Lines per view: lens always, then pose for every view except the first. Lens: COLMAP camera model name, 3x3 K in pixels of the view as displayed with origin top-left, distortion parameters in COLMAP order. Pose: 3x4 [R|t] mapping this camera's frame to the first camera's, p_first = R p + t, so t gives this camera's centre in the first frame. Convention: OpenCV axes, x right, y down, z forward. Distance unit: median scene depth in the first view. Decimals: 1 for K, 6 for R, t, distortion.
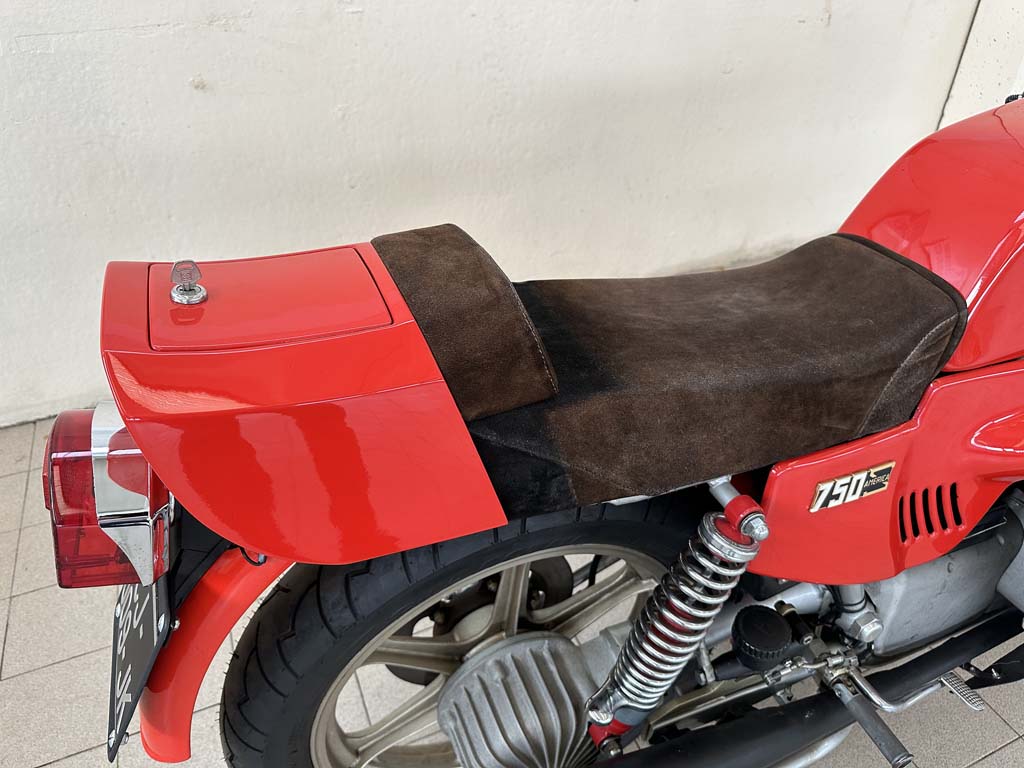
lens RADIAL K [[715.4, 0, 512.0], [0, 715.4, 384.0], [0, 0, 1]] dist [0.076117, -0.067091]
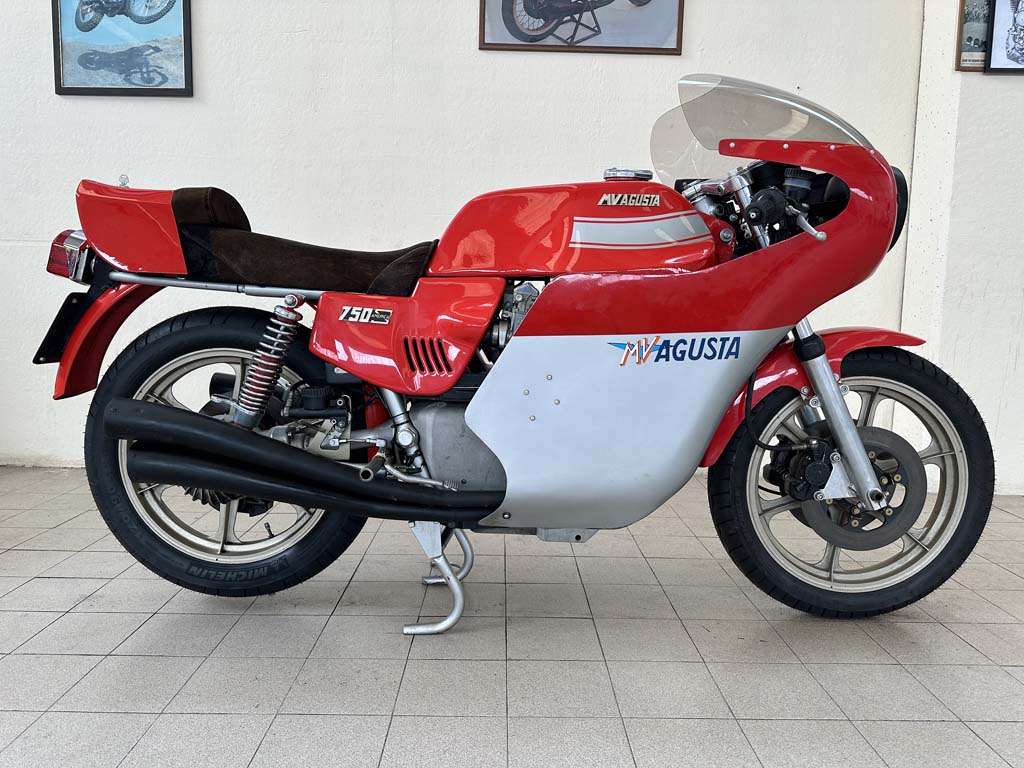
lens RADIAL K [[723.5, 0, 523.6], [0, 723.5, 397.3], [0, 0, 1]] dist [0.091149, -0.075859]
pose [[0.914168, 0.068495, -0.399506, 1.712134], [-0.256980, 0.860156, -0.440560, 1.126258], [0.313461, 0.505411, 0.803929, -0.376046]]
